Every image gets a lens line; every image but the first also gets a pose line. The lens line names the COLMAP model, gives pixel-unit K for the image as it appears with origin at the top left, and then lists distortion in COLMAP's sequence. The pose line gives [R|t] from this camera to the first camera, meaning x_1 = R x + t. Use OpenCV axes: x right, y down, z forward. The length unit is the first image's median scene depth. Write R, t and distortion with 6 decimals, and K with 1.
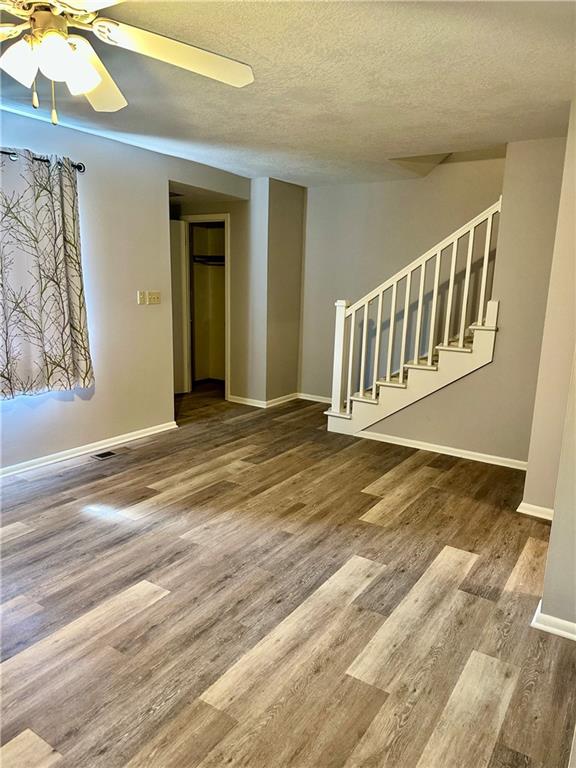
lens RADIAL K [[540.9, 0, 283.7], [0, 540.9, 381.9], [0, 0, 1]] dist [0.073021, -0.091618]
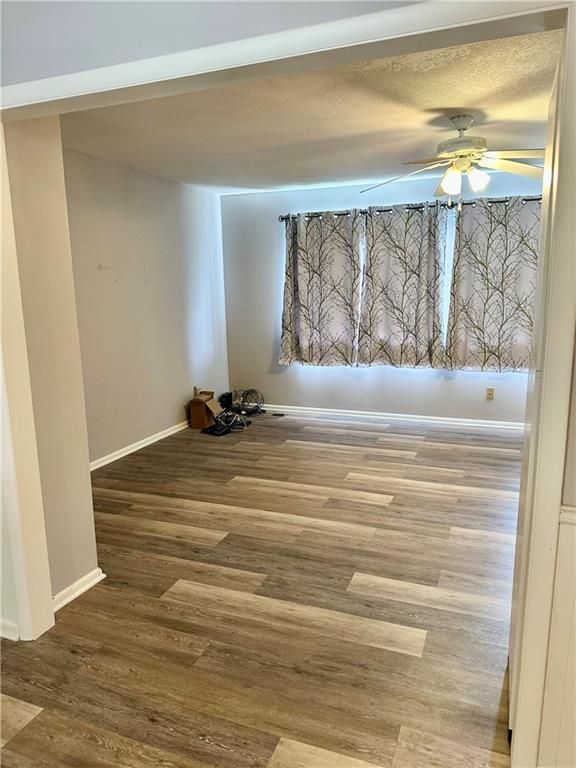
lens RADIAL K [[540.9, 0, 282.0], [0, 540.9, 382.2], [0, 0, 1]] dist [0.073021, -0.091618]
pose [[0.202790, 0.147082, -0.968113, 0.719808], [-0.166074, 0.979499, 0.114024, 0.009220], [0.965037, 0.137655, 0.223059, 0.014981]]
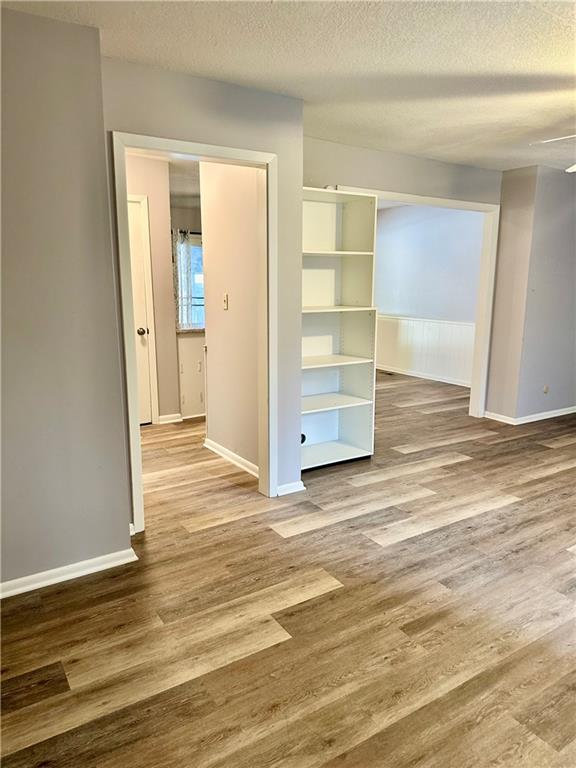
lens RADIAL K [[540.9, 0, 295.2], [0, 540.9, 384.9], [0, 0, 1]] dist [0.073021, -0.091618]
pose [[-0.918685, -0.110804, 0.379131, -0.056831], [0.041584, 0.927381, 0.371800, -0.281617], [-0.392796, 0.357333, -0.847363, 1.475974]]
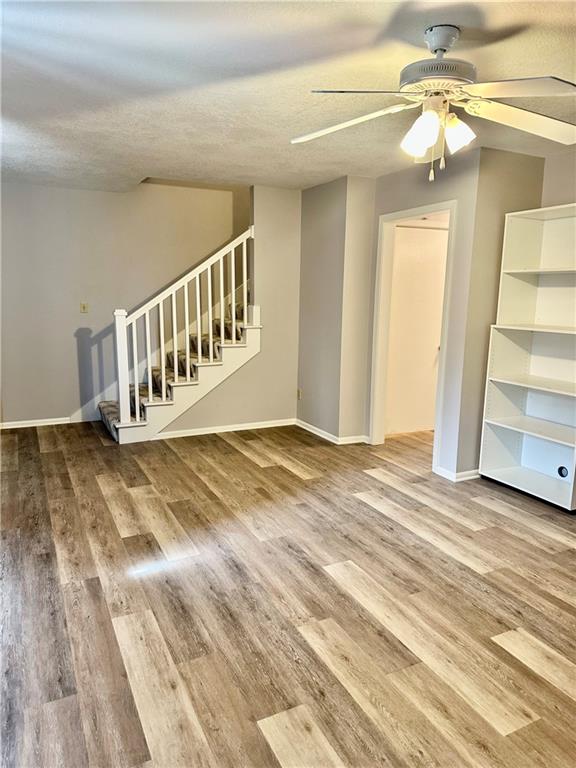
lens RADIAL K [[540.9, 0, 287.0], [0, 540.9, 383.1], [0, 0, 1]] dist [0.073021, -0.091618]
pose [[0.504803, -0.165942, 0.847135, -0.857018], [0.164418, 0.981867, 0.094359, -0.089821], [-0.847432, 0.091651, 0.522933, 0.327412]]
